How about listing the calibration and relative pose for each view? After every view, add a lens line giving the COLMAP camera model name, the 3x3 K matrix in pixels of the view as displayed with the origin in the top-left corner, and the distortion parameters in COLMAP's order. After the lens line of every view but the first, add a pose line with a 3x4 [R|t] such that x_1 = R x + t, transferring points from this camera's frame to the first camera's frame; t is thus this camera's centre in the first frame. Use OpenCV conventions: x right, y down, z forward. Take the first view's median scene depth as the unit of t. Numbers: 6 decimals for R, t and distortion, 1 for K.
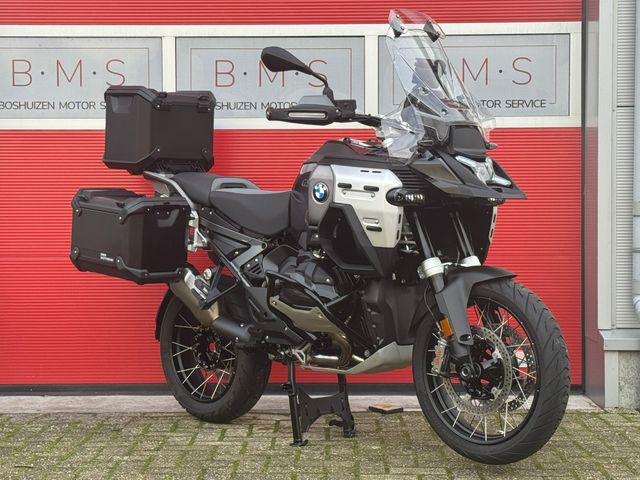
lens RADIAL K [[1336.6, 0, 320.0], [0, 1336.6, 240.0], [0, 0, 1]] dist [0.139233, 0.083525]
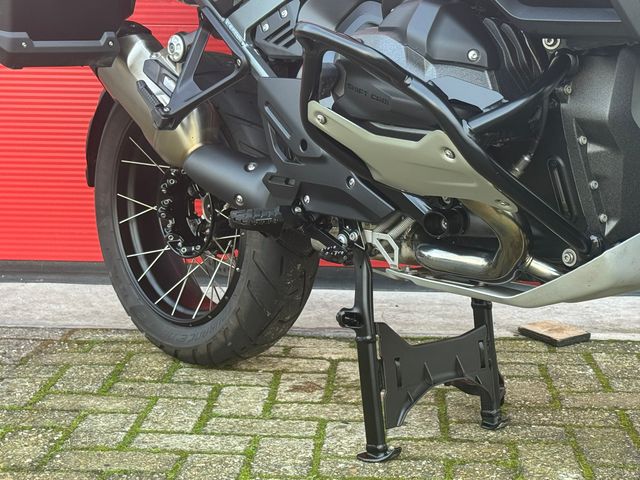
lens RADIAL K [[1336.6, 0, 320.0], [0, 1336.6, 240.0], [0, 0, 1]] dist [0.139233, 0.083525]
pose [[0.998456, 0.018182, -0.052486, -0.013156], [-0.010669, 0.990090, 0.140031, 0.026611], [0.054512, -0.139255, 0.988755, 0.580585]]
